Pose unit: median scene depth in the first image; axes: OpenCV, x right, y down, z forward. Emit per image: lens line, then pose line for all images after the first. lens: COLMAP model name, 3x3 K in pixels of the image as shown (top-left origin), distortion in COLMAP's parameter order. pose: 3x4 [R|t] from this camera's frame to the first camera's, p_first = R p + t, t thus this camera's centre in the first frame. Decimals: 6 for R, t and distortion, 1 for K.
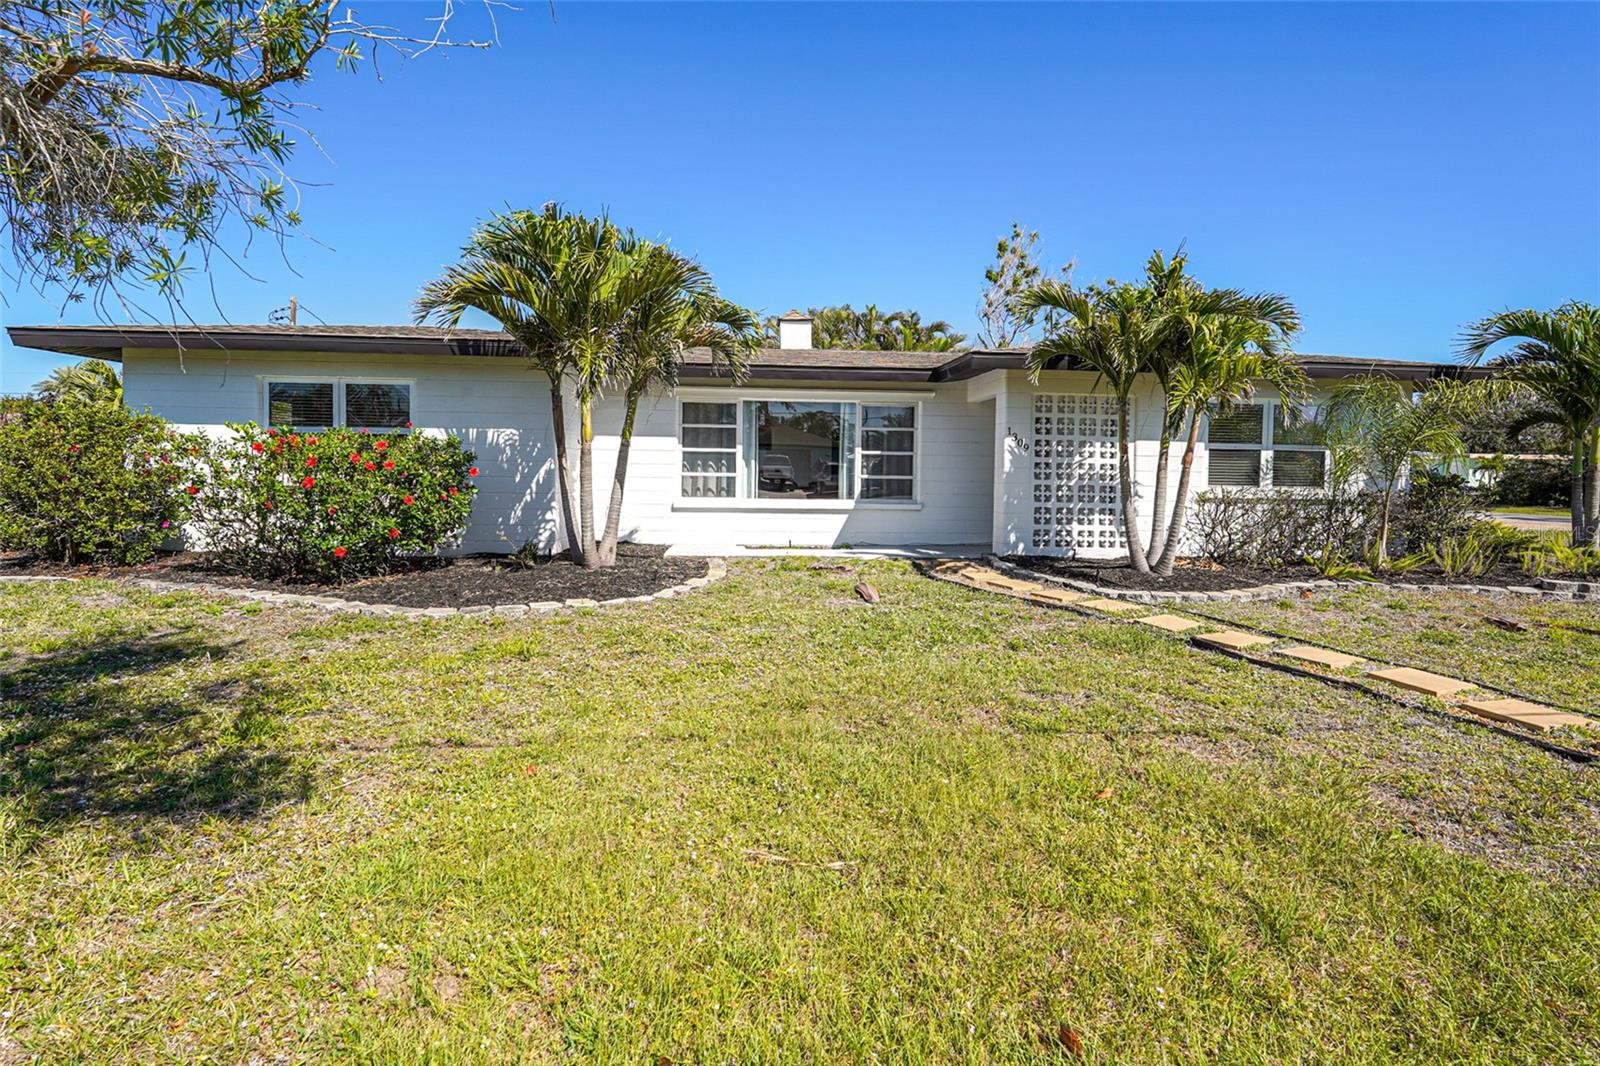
lens RADIAL K [[736.9, 0, 800.0], [0, 736.9, 533.0], [0, 0, 1]] dist [-0.014592, 0.000263]
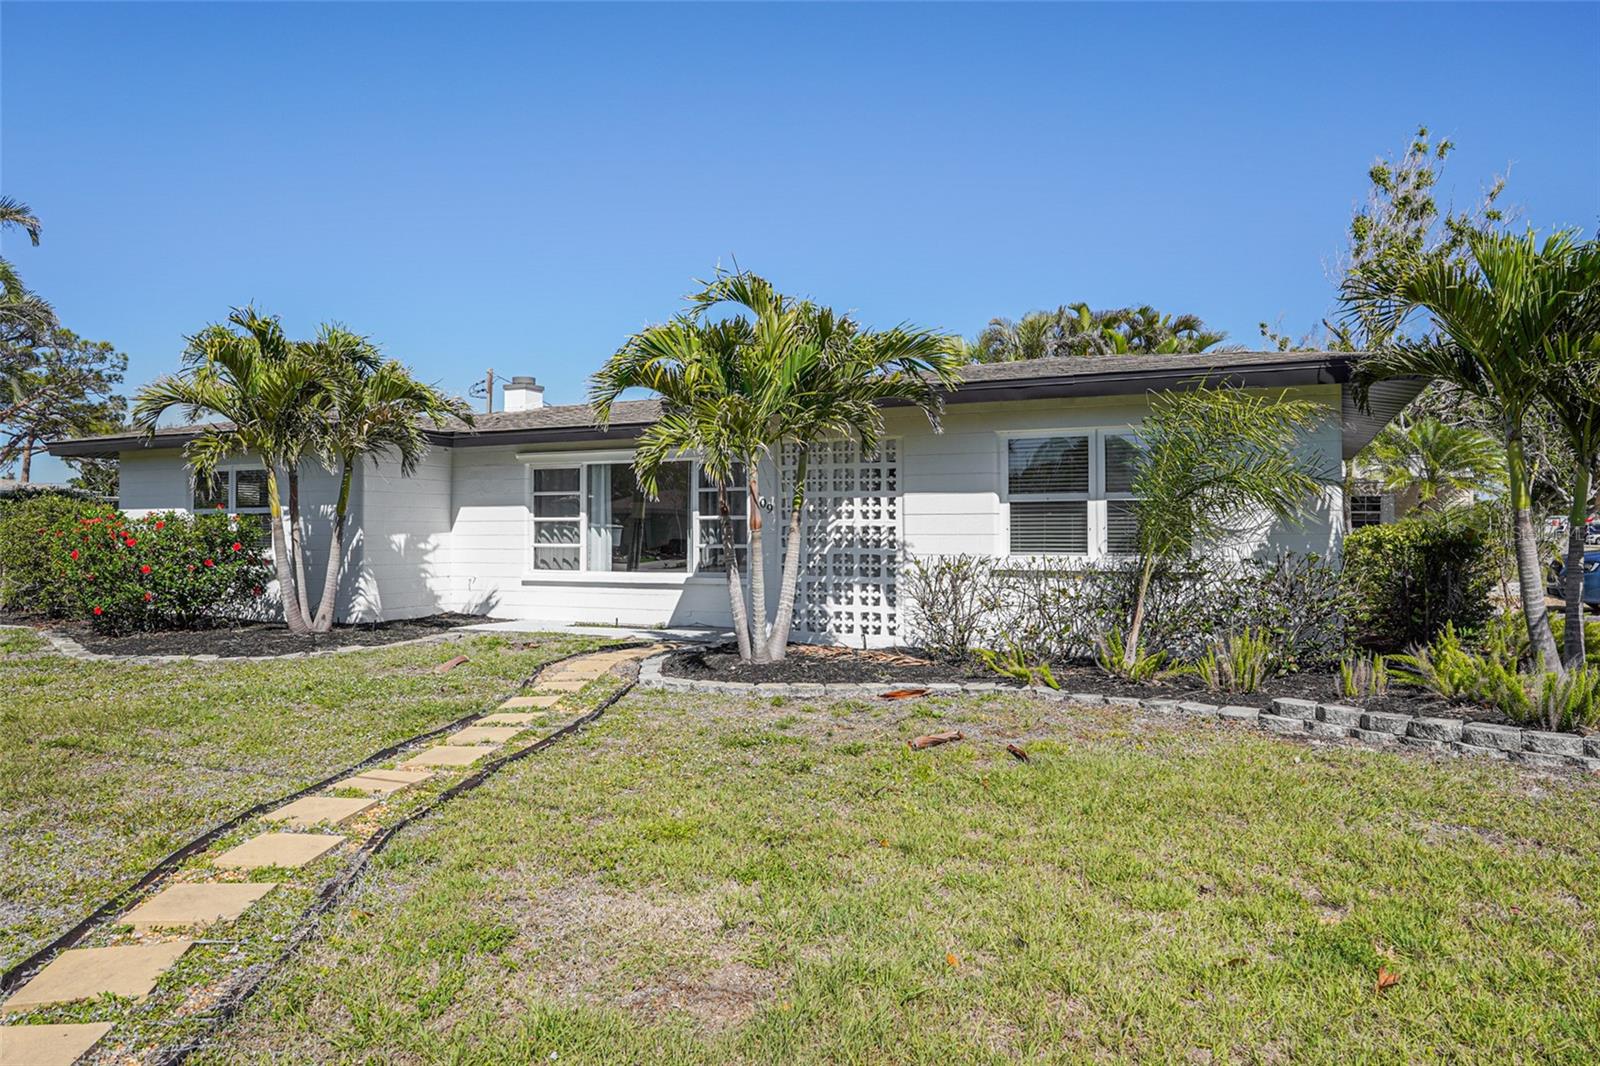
lens RADIAL K [[1048.7, 0, 800.0], [0, 1048.7, 533.0], [0, 0, 1]] dist [-0.007185, -0.000626]
pose [[0.874360, -0.017541, -0.484962, 0.887294], [-0.027323, 0.995982, -0.085285, 0.009799], [0.484509, 0.087820, 0.870367, 0.001806]]
